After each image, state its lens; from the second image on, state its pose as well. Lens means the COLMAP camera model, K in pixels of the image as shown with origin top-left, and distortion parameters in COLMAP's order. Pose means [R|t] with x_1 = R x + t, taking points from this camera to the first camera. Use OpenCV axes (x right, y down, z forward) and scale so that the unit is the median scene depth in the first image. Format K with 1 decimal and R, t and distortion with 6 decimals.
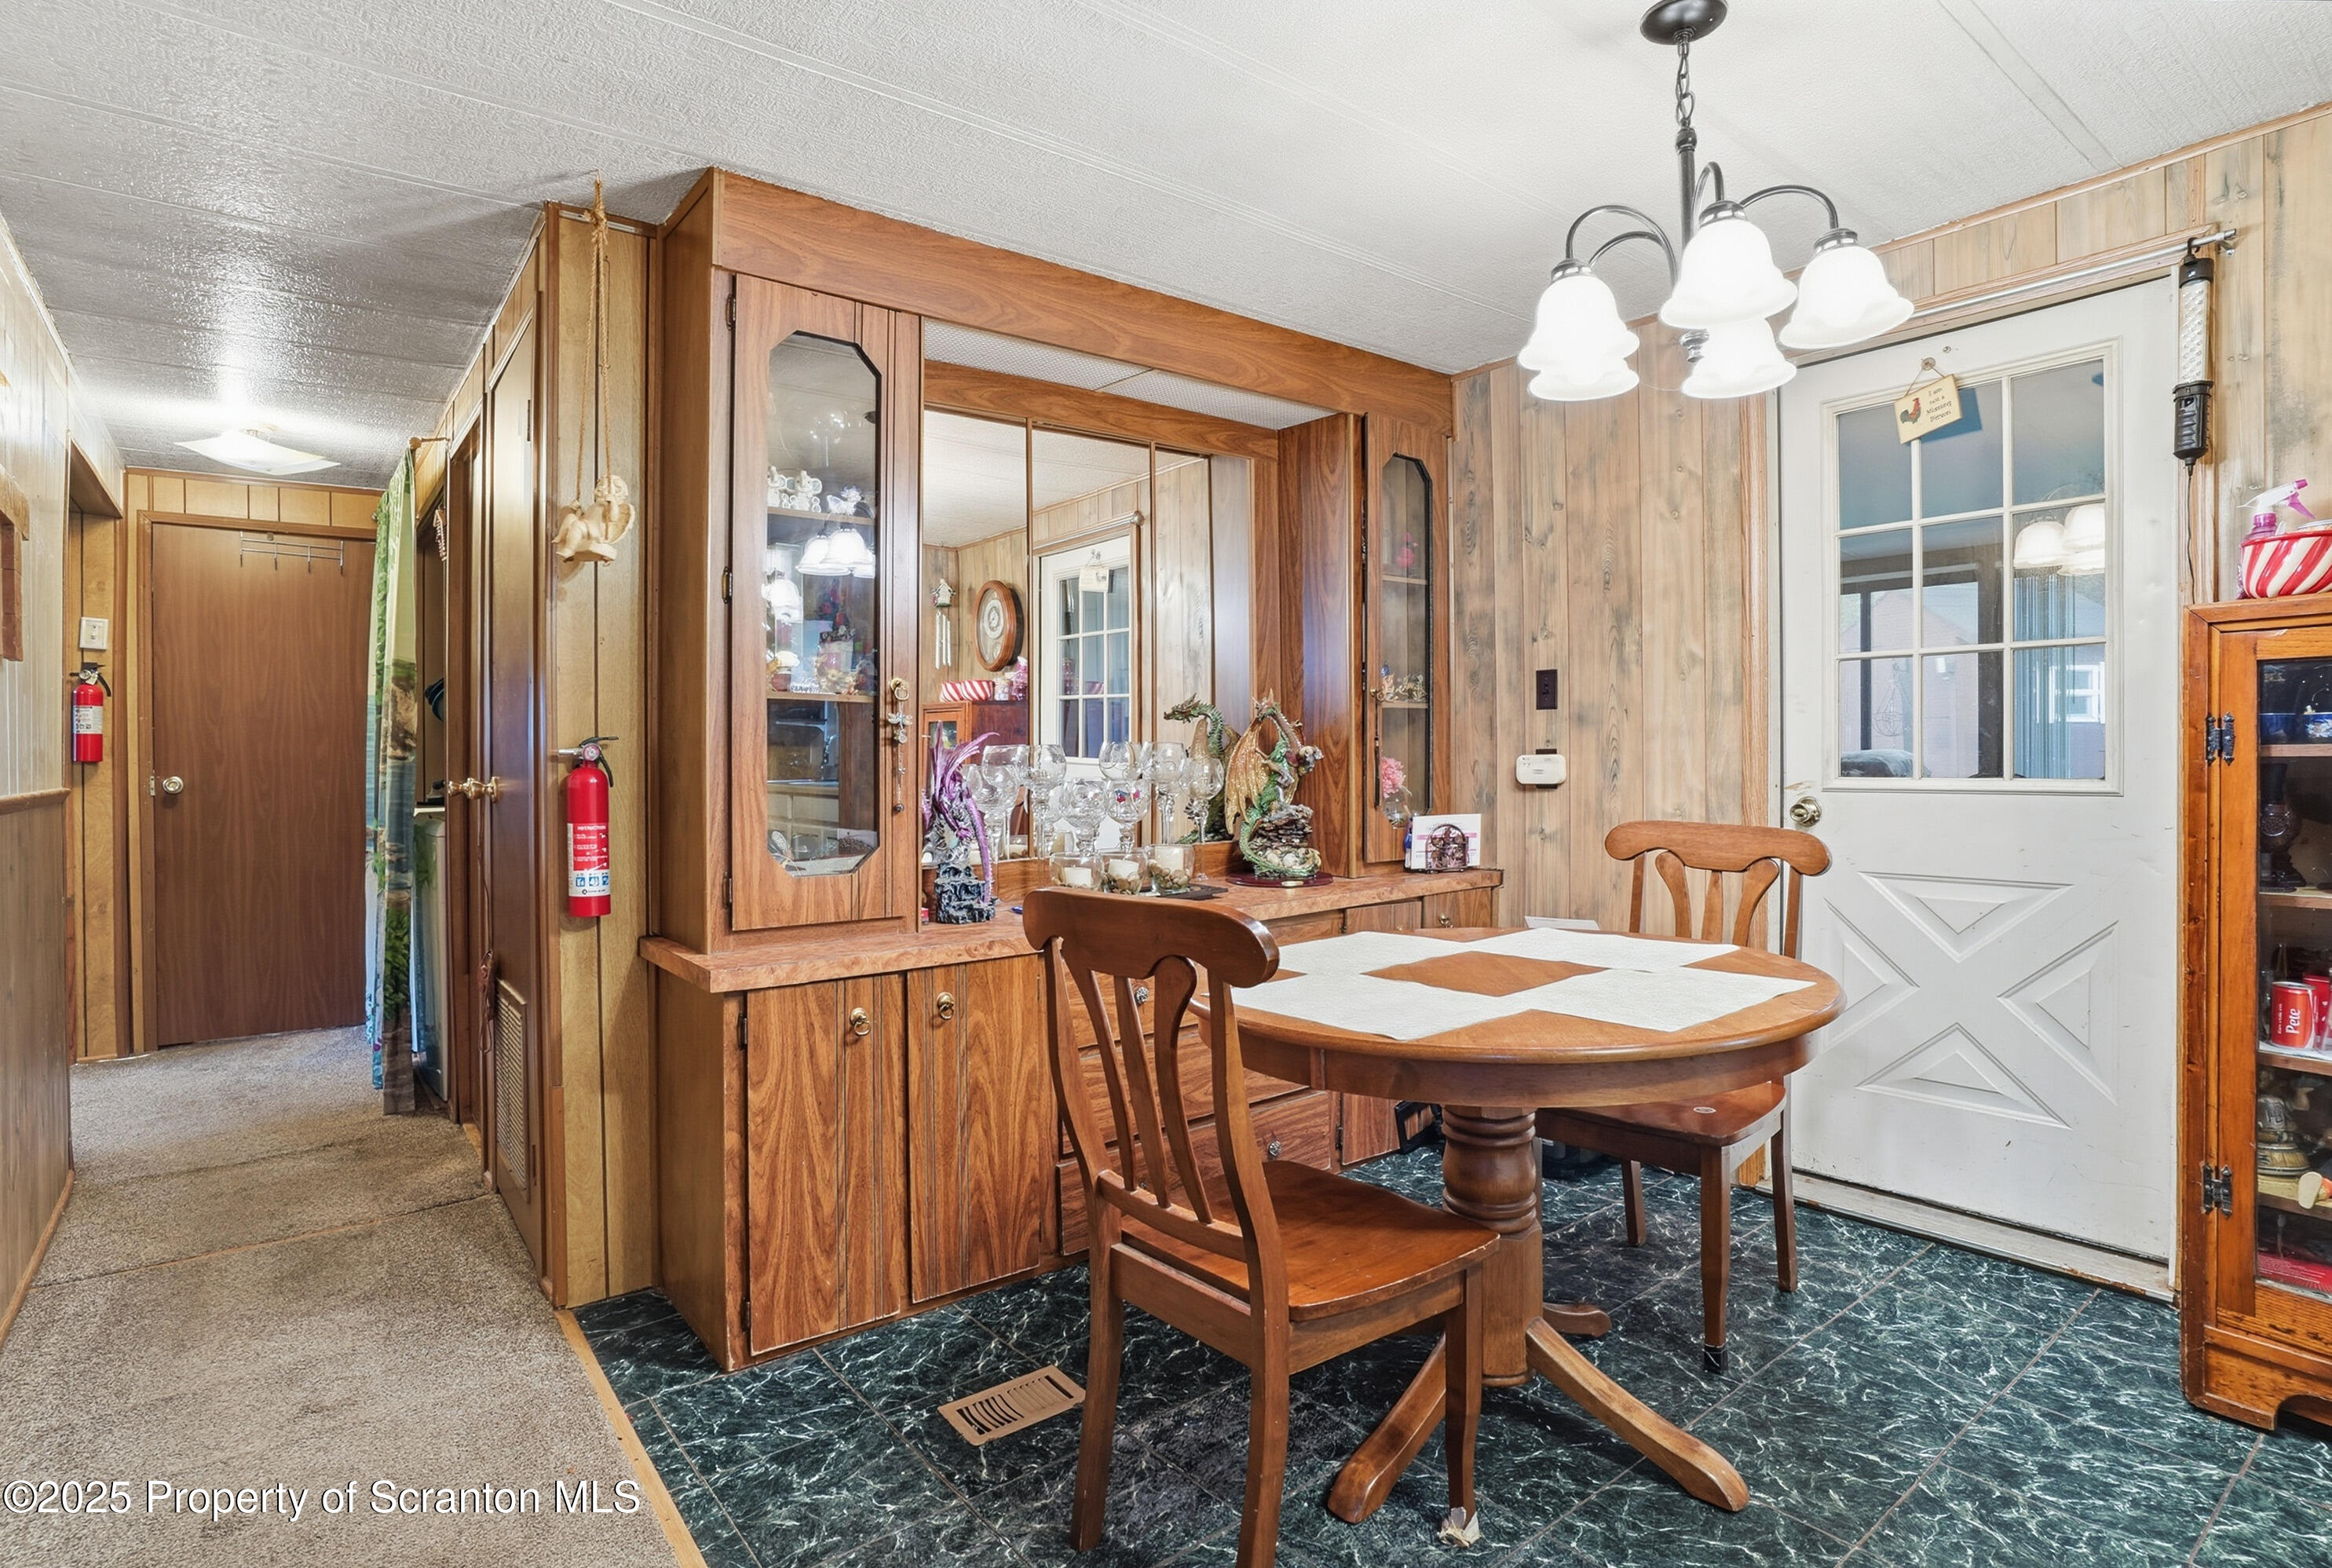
lens RADIAL K [[1167.9, 0, 1135.7], [0, 1167.9, 765.7], [0, 0, 1]] dist [-0.062648, 0.013437]
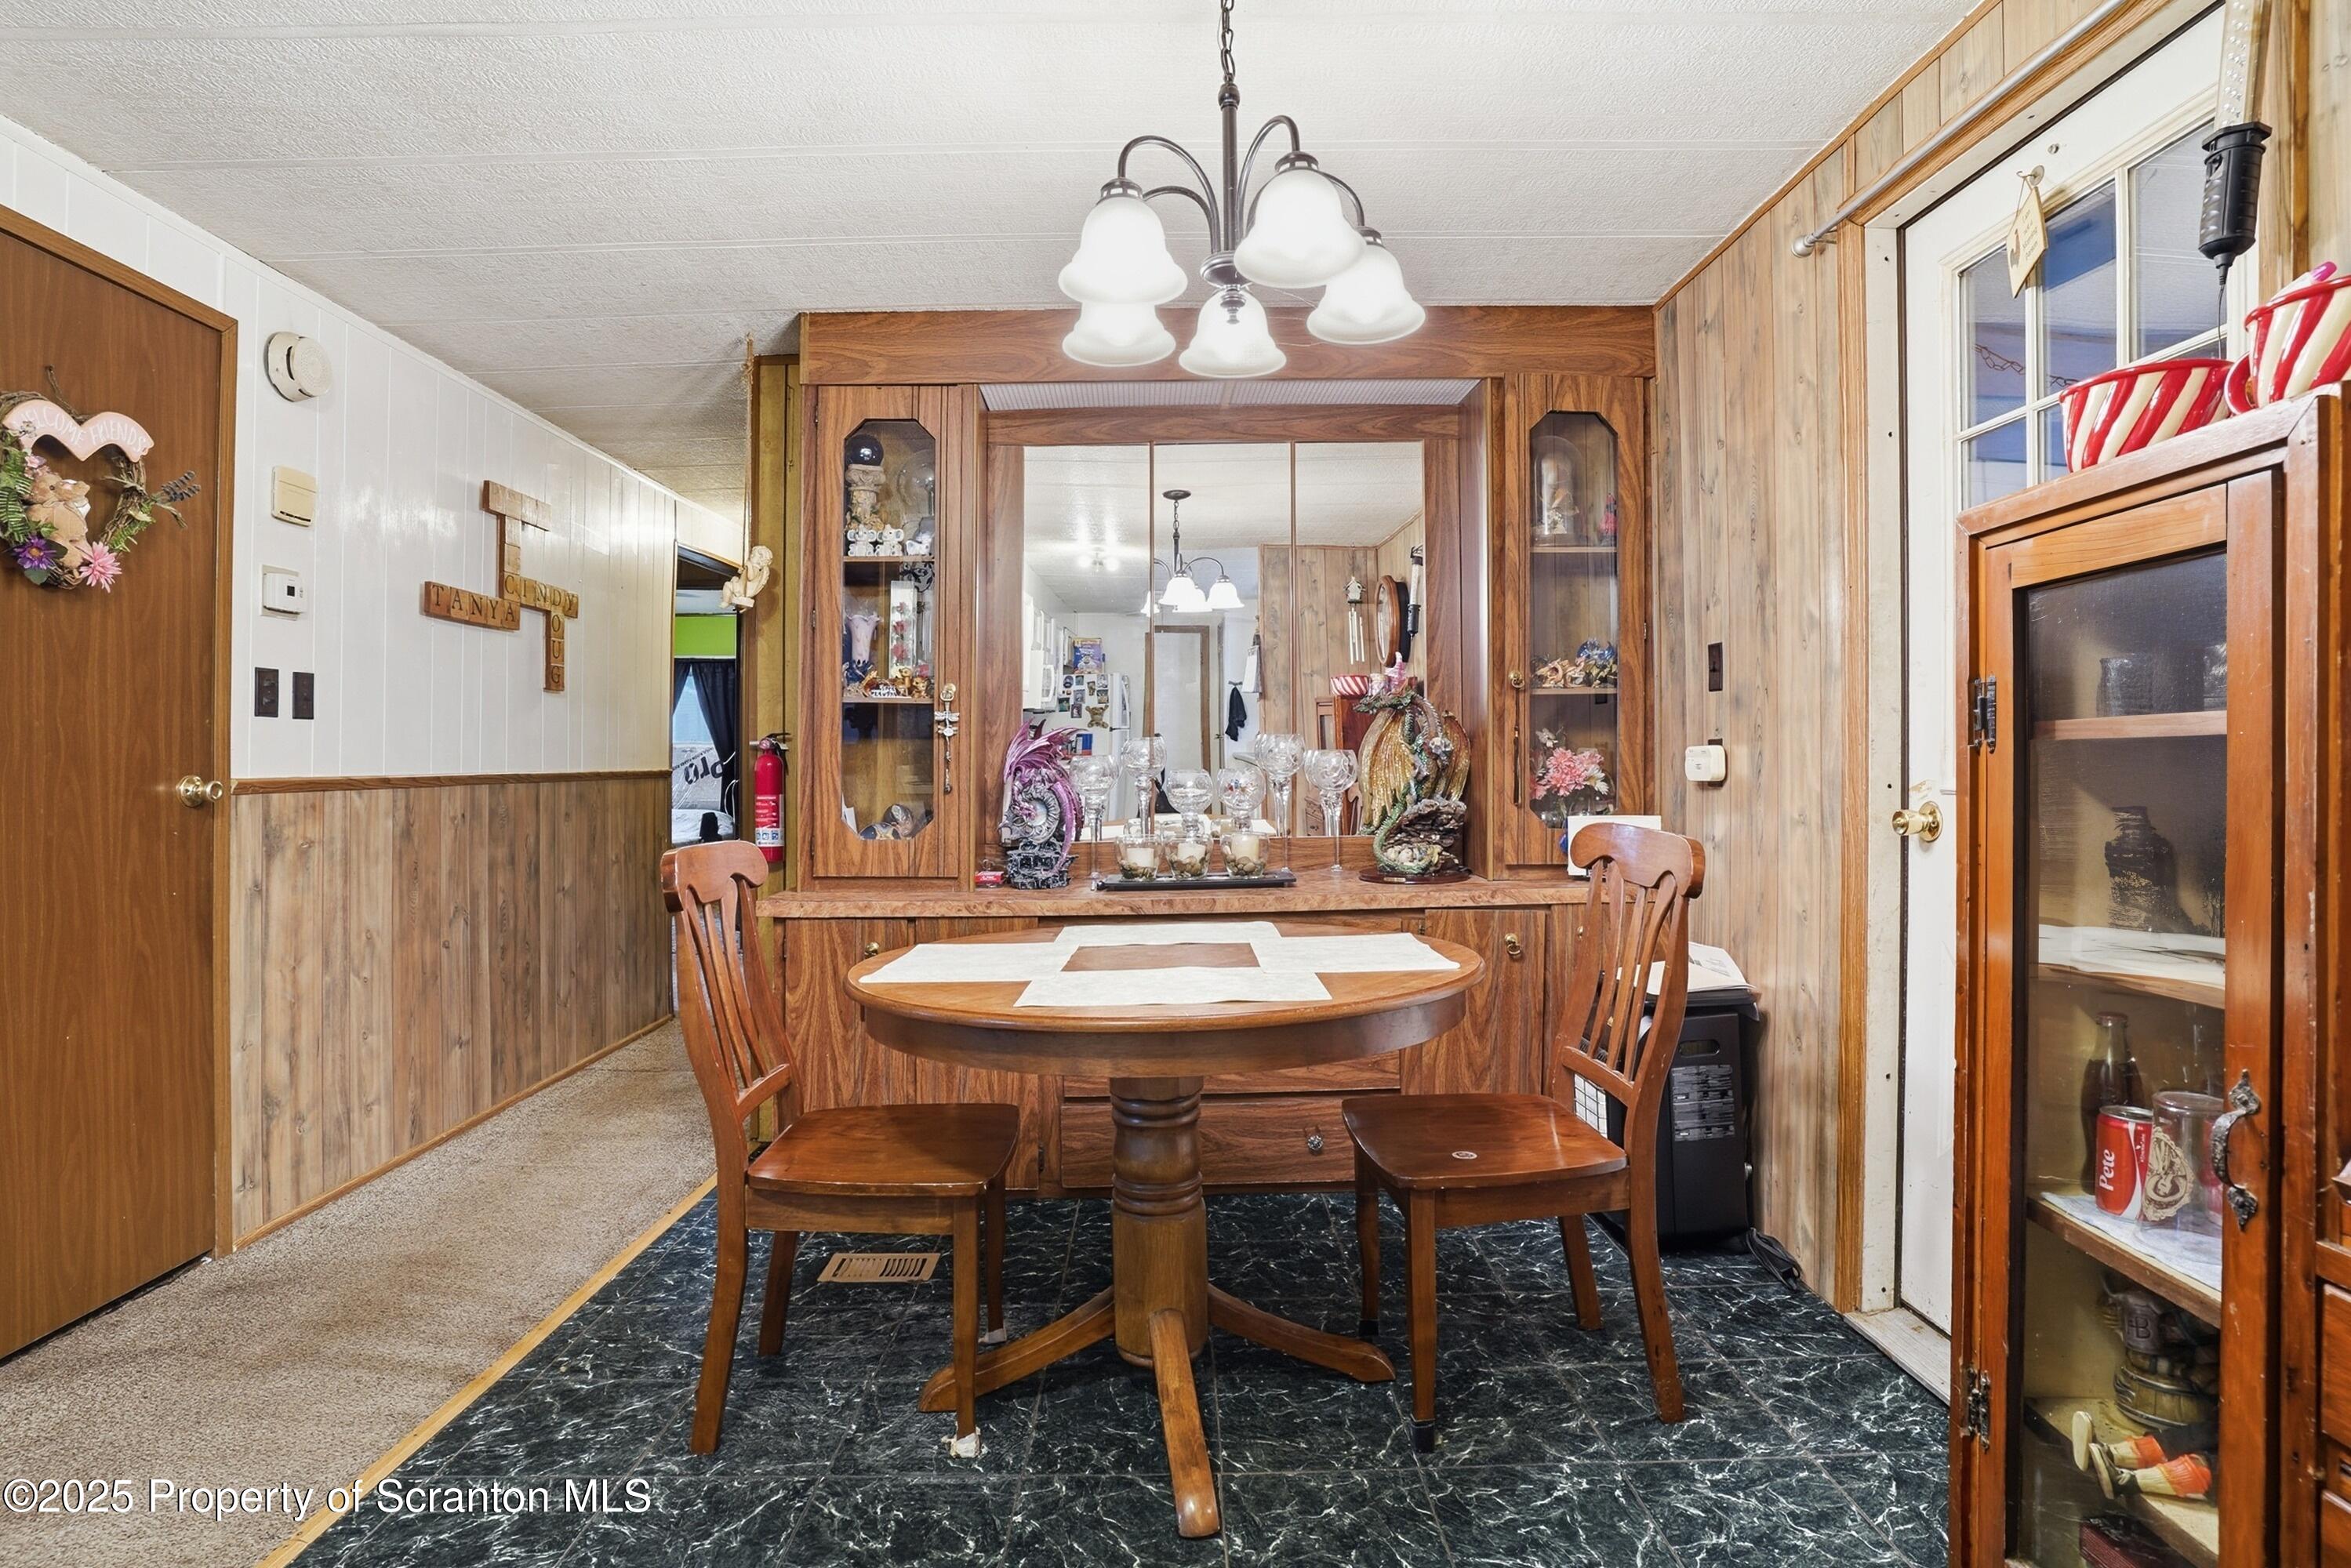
lens RADIAL K [[1187.7, 0, 1149.8], [0, 1187.7, 746.4], [0, 0, 1]] dist [-0.071768, 0.019282]
pose [[0.799744, -0.000702, -0.600341, 0.580008], [-0.007738, 0.999904, -0.011478, 0.003684], [0.600291, 0.013825, 0.799662, 0.102824]]
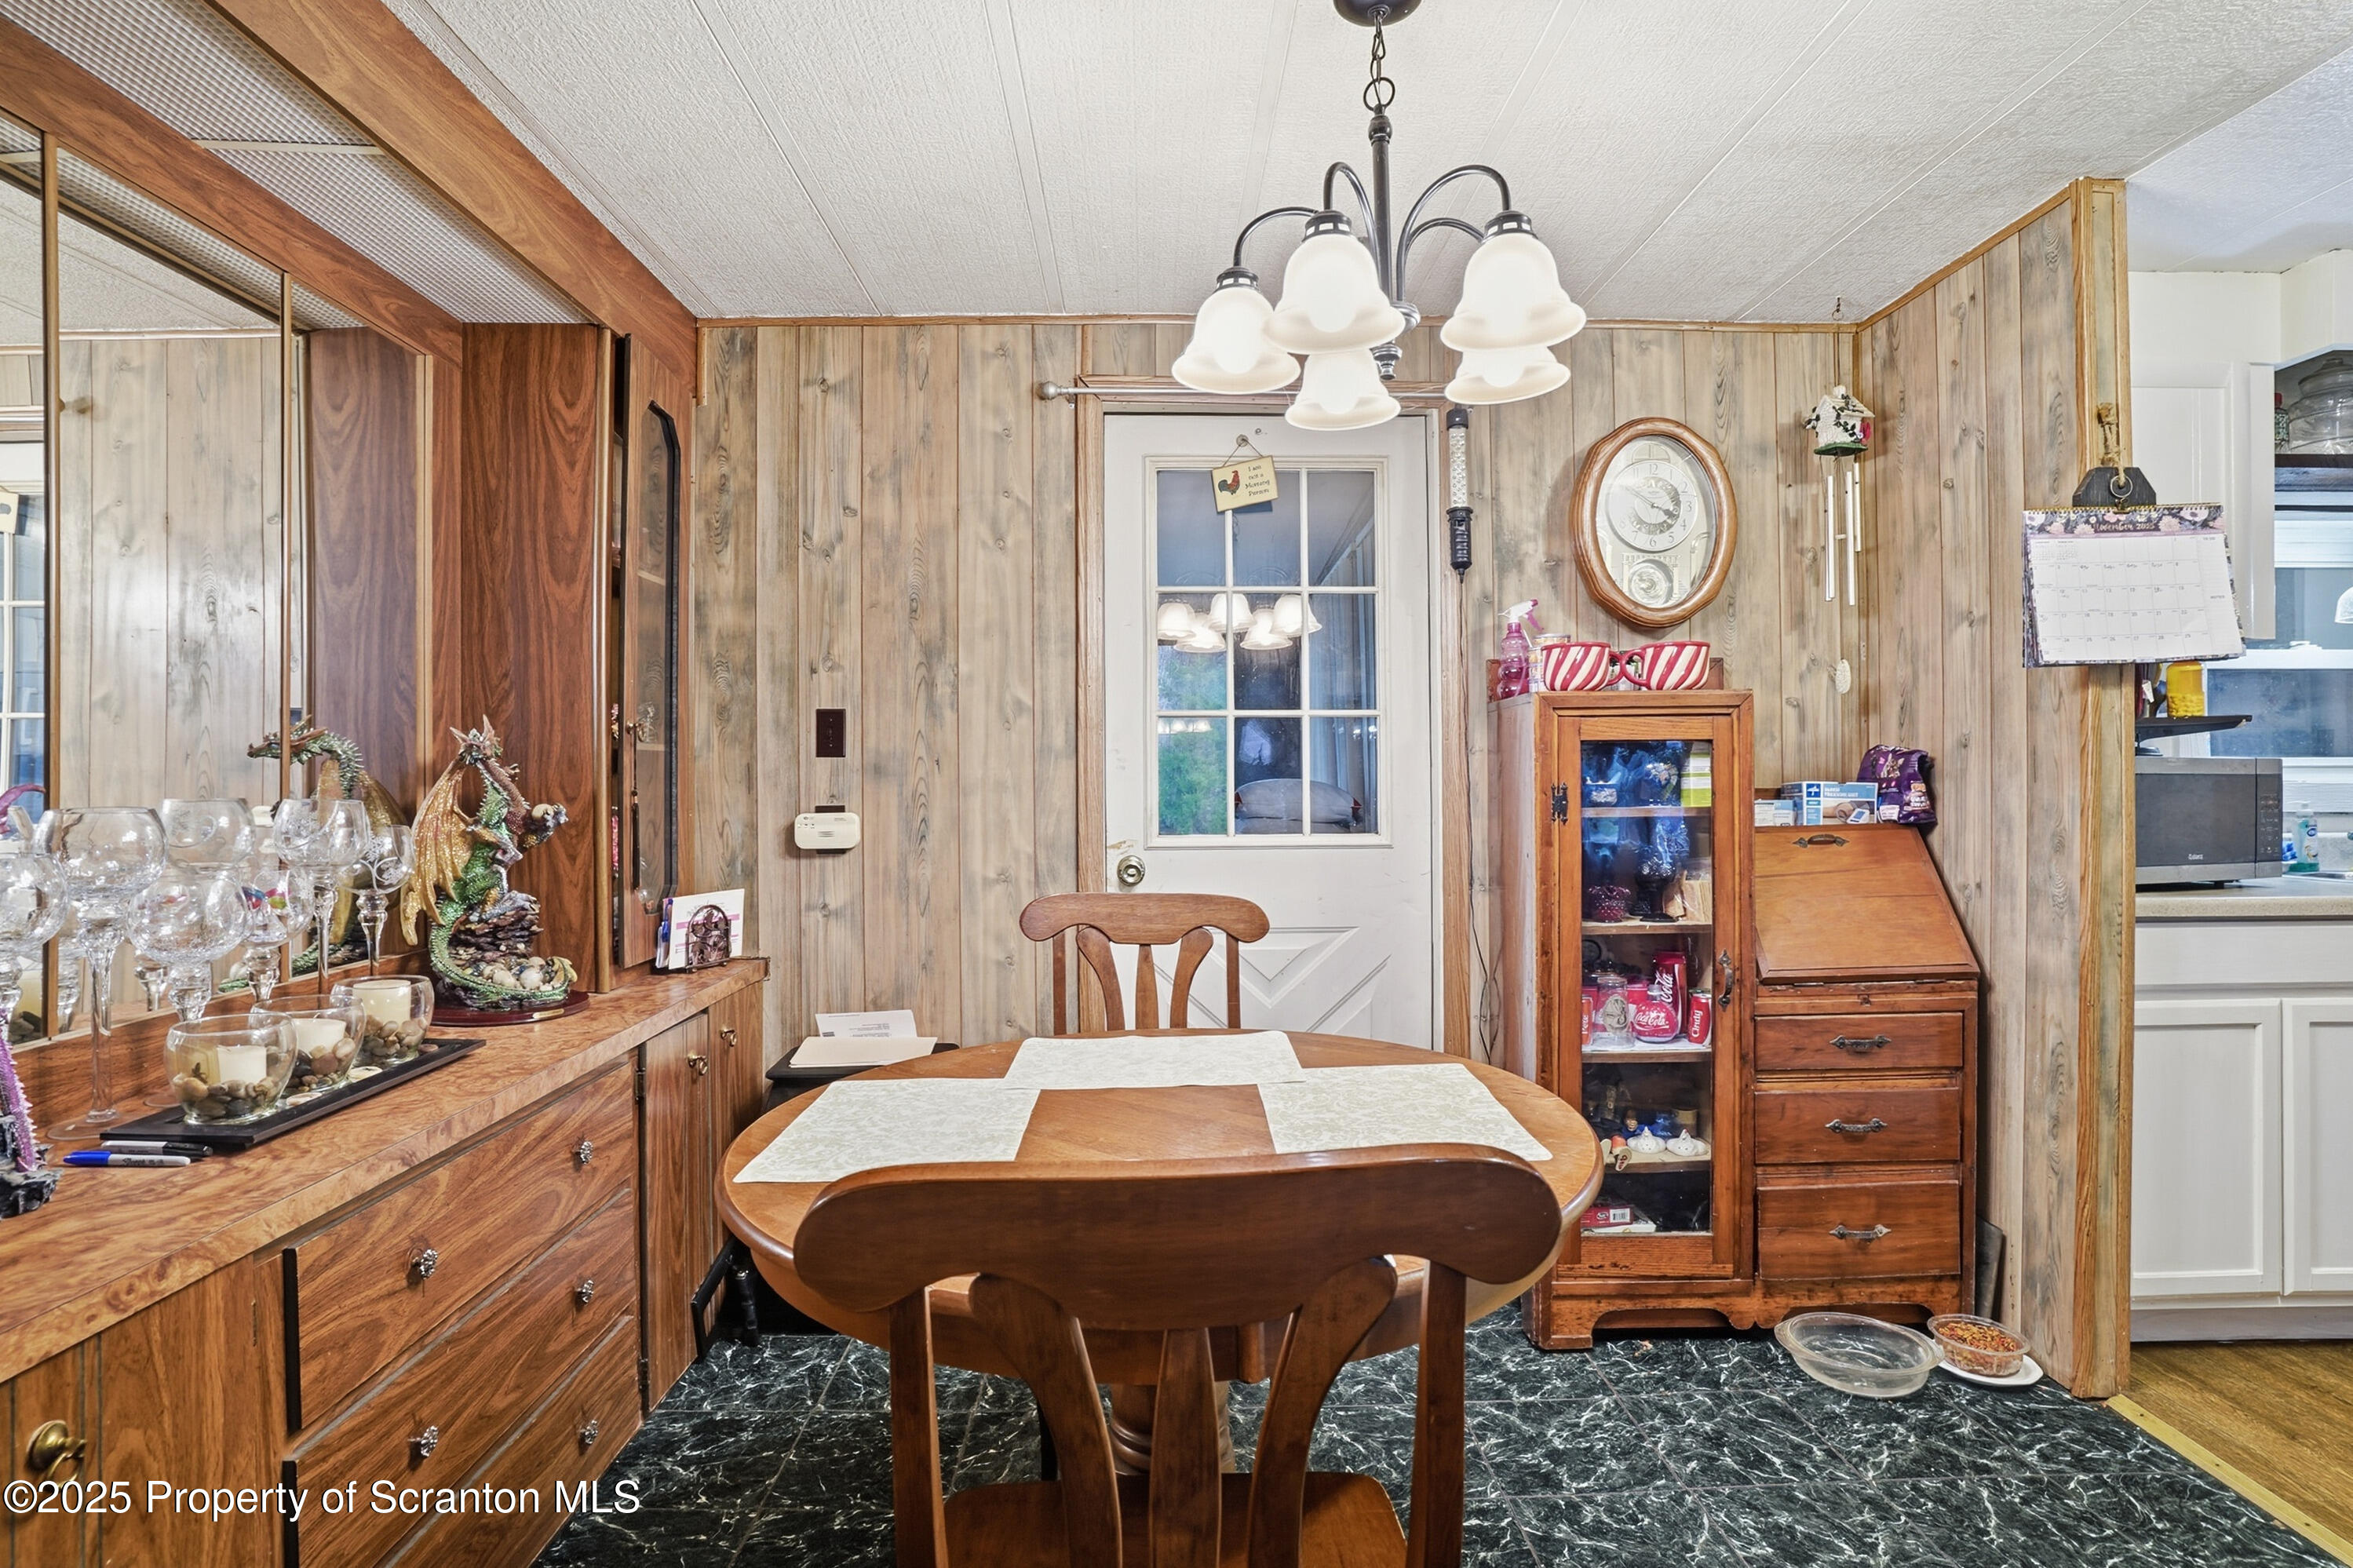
lens RADIAL K [[1188.8, 0, 1169.6], [0, 1188.8, 791.7], [0, 0, 1]] dist [-0.071768, 0.019282]
pose [[0.589125, 0.003401, 0.808034, -0.194356], [0.007101, 0.999931, -0.009386, -0.016059], [-0.808010, 0.011267, 0.589060, 0.345199]]
